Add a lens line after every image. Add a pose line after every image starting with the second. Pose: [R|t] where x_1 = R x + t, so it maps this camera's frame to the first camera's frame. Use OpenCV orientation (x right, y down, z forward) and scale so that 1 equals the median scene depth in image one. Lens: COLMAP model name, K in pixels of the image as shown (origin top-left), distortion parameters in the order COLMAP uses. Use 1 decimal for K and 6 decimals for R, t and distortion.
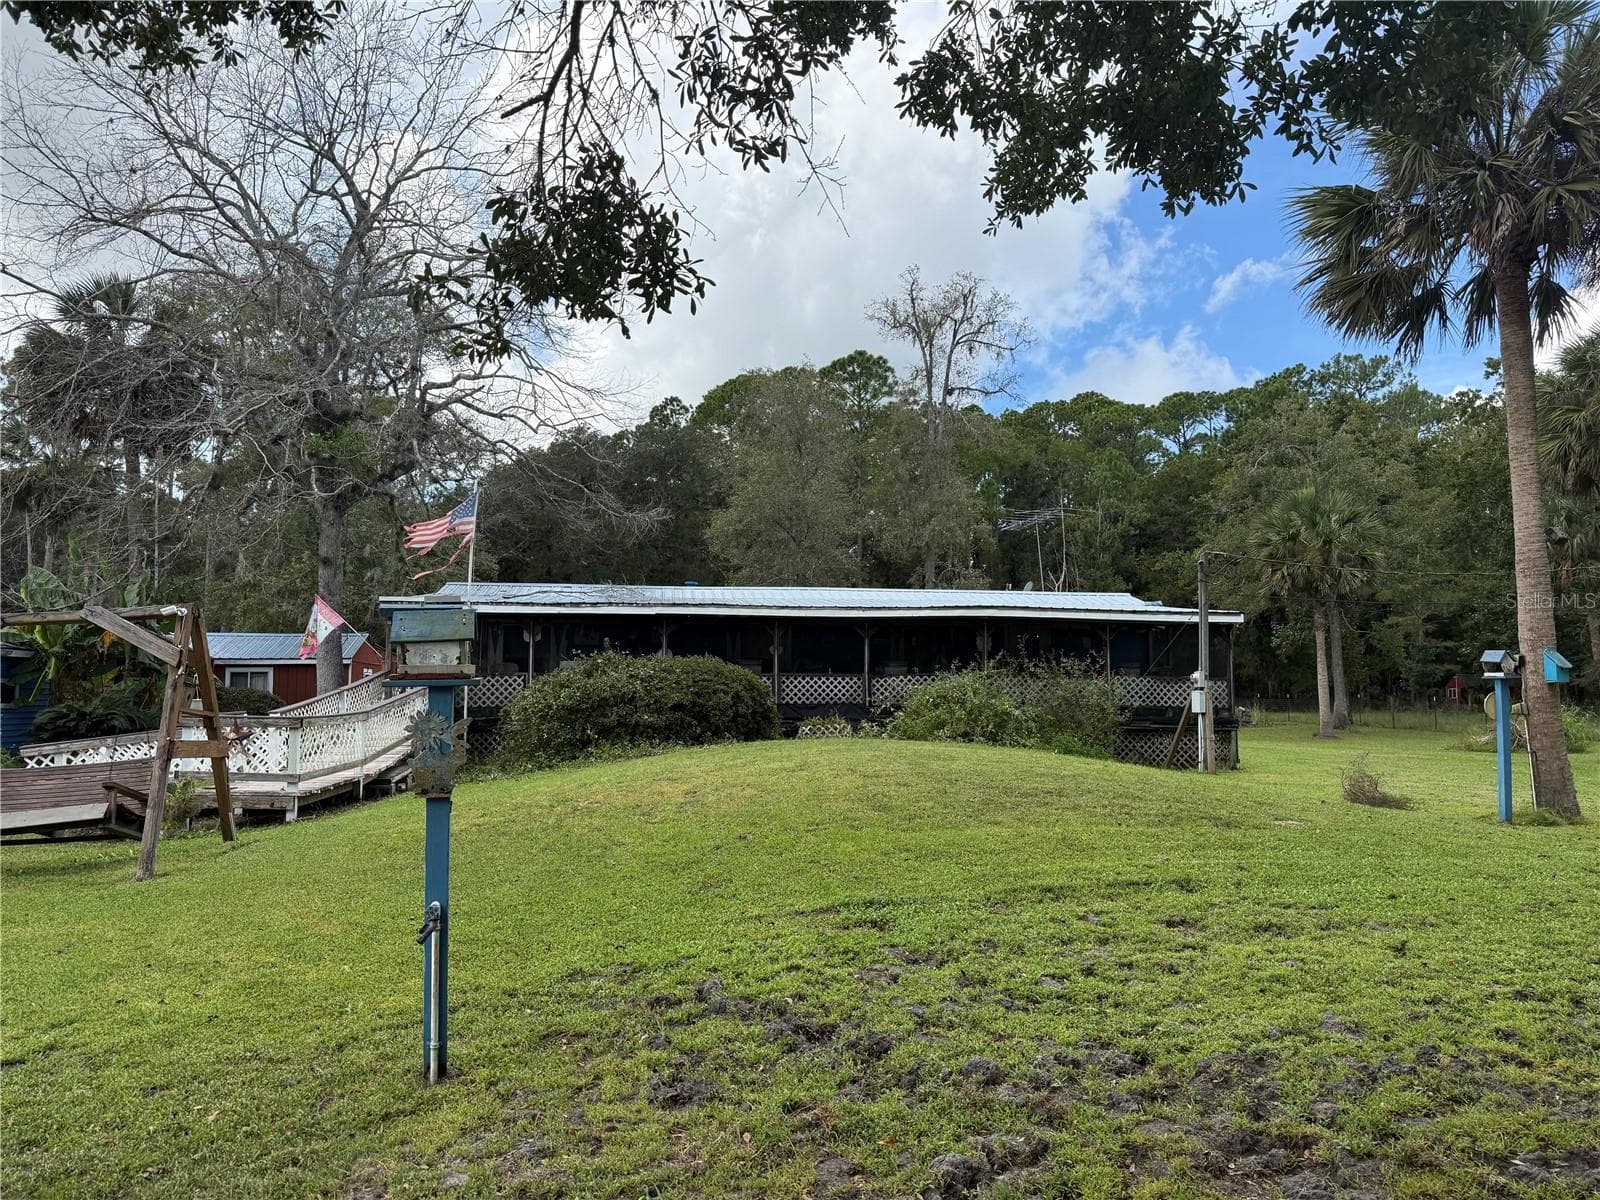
lens RADIAL K [[1130.9, 0, 787.4], [0, 1130.9, 595.6], [0, 0, 1]] dist [0.071590, -0.055733]
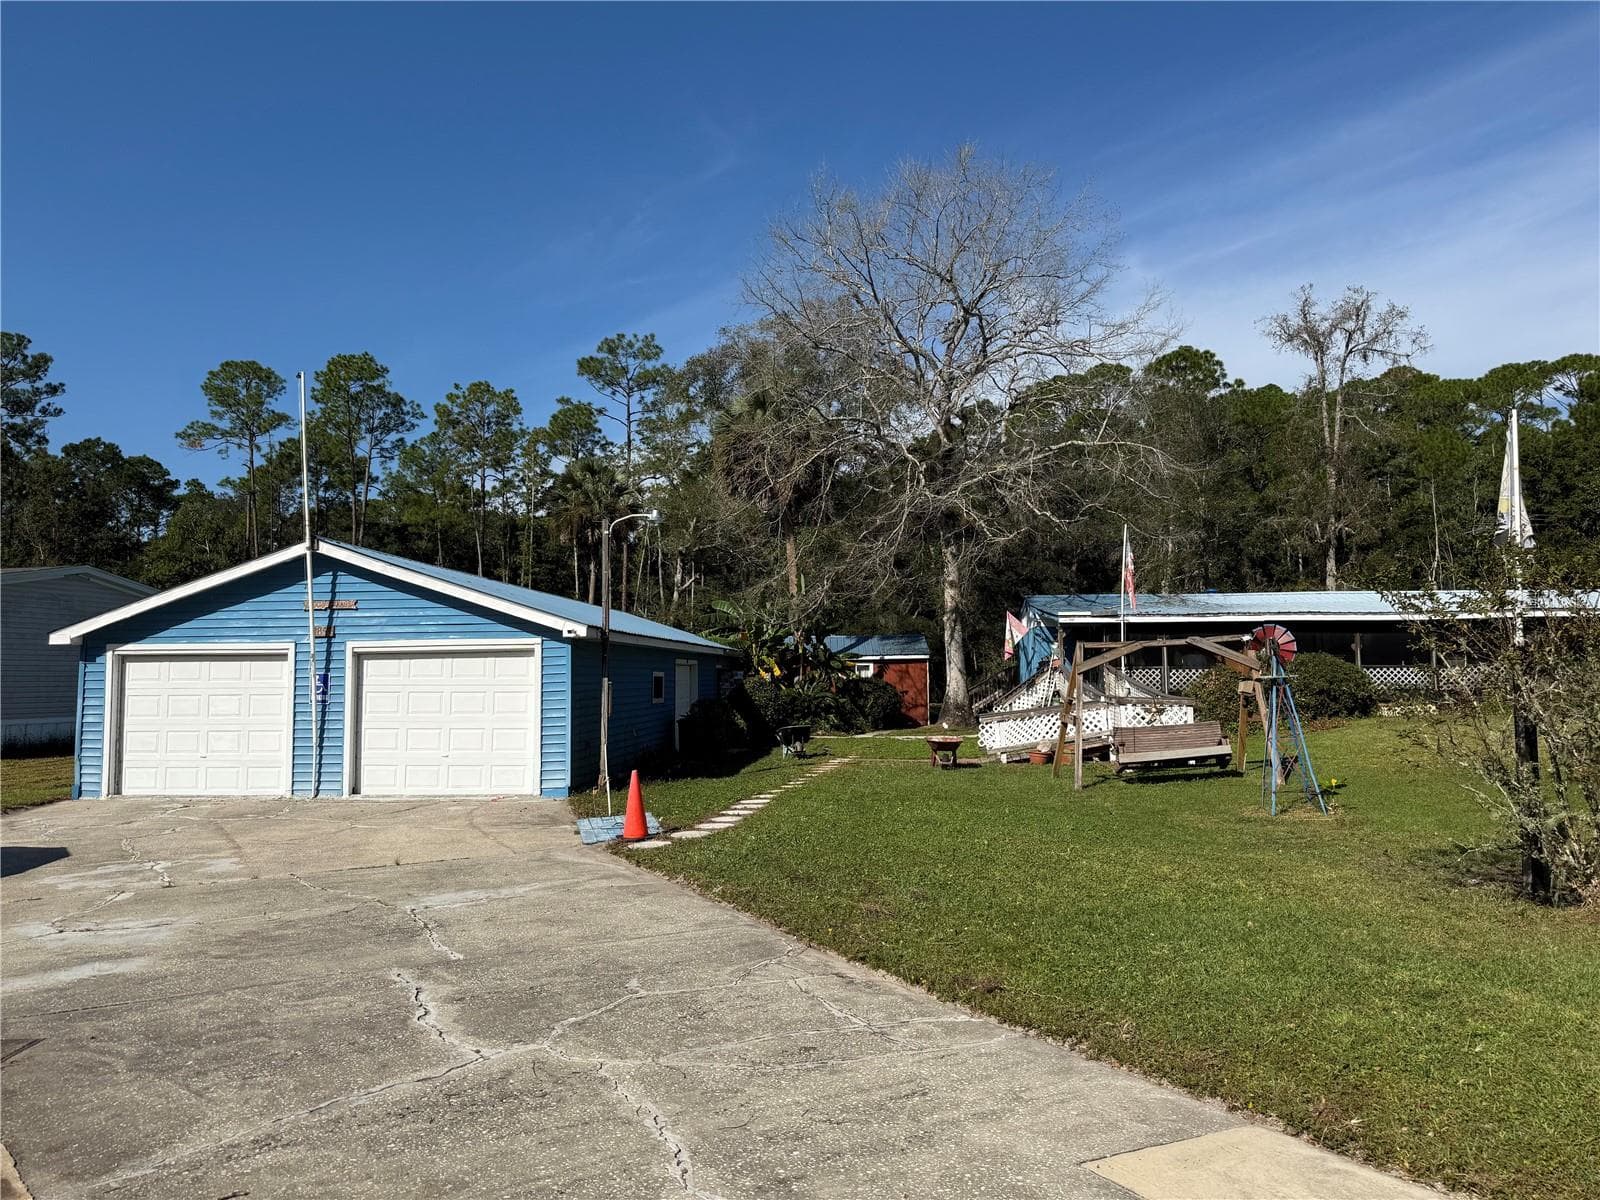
lens RADIAL K [[1130.9, 0, 809.8], [0, 1130.9, 593.3], [0, 0, 1]] dist [0.071590, -0.055733]
pose [[0.984963, -0.022774, -0.171256, -0.428580], [0.025265, 0.999604, 0.012381, -0.047007], [0.170906, -0.016522, 0.985149, -0.409263]]
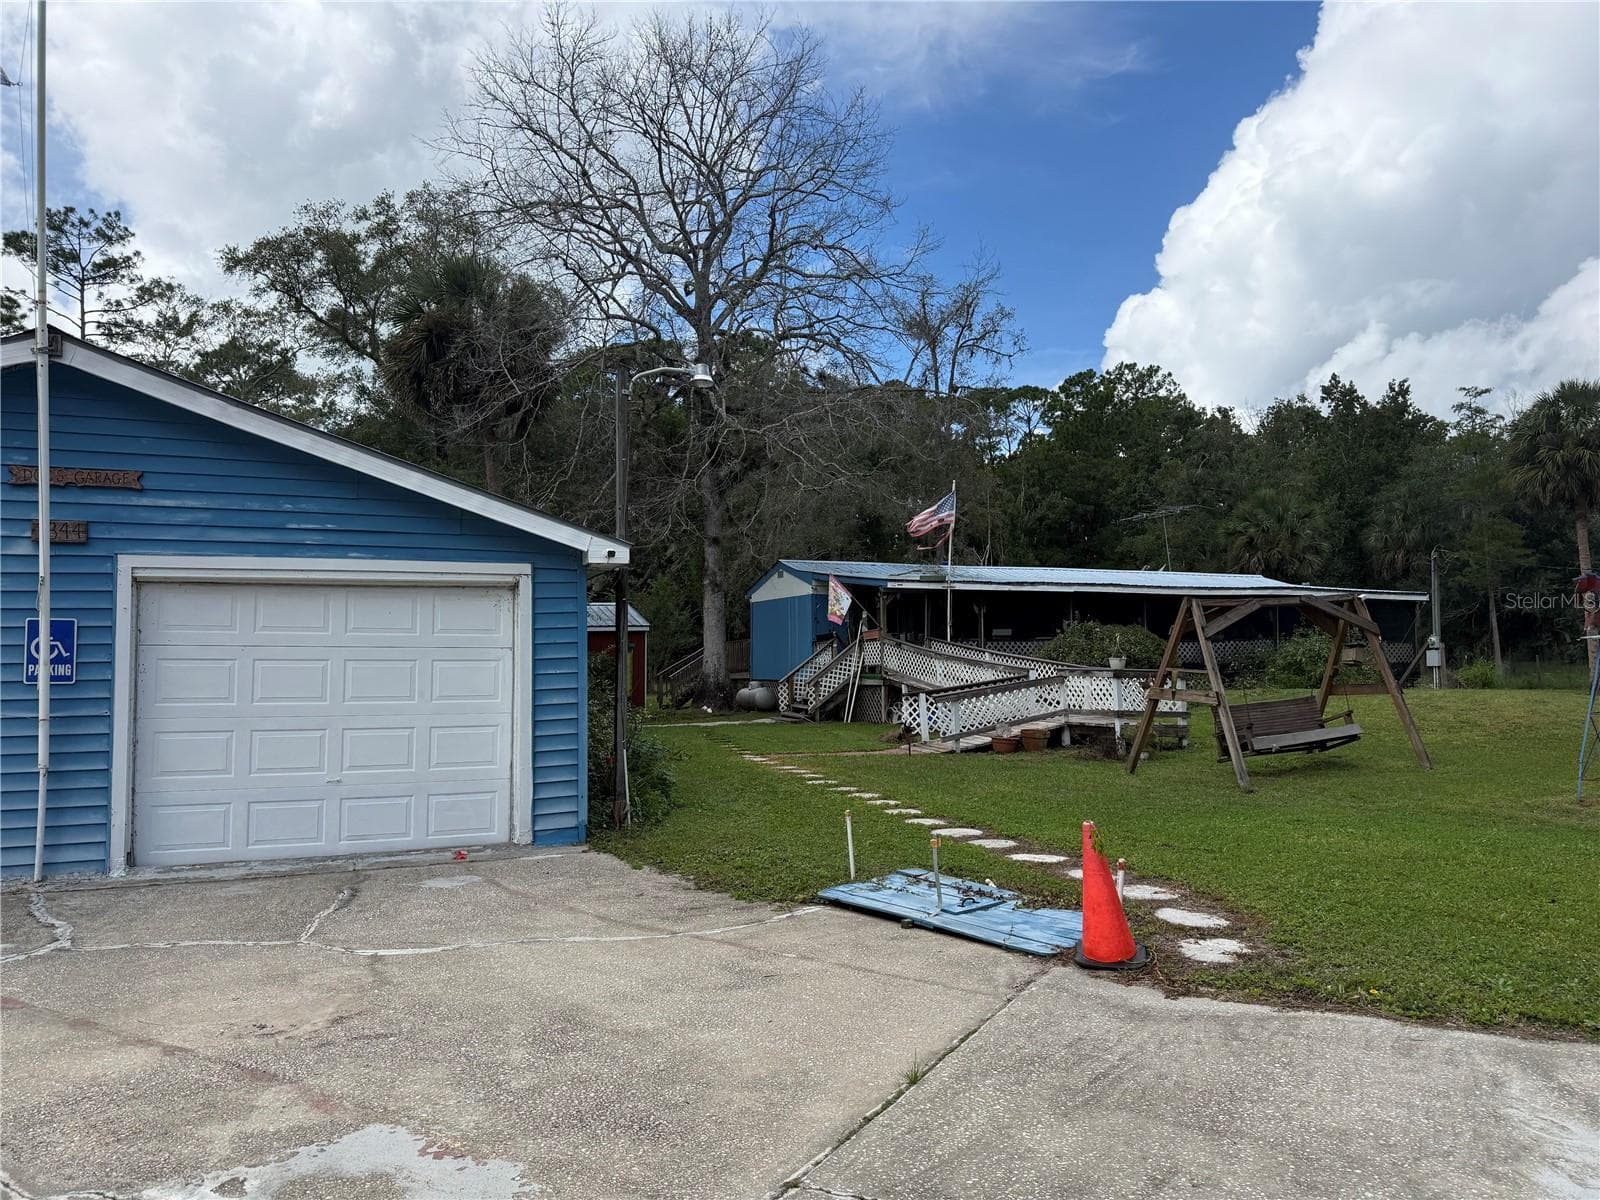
lens RADIAL K [[1130.9, 0, 809.0], [0, 1130.9, 599.4], [0, 0, 1]] dist [0.071590, -0.055733]
pose [[0.954515, 0.006648, 0.298090, -0.806493], [-0.016957, 0.999344, 0.032012, -0.010385], [-0.297682, -0.035611, 0.954001, -0.098625]]
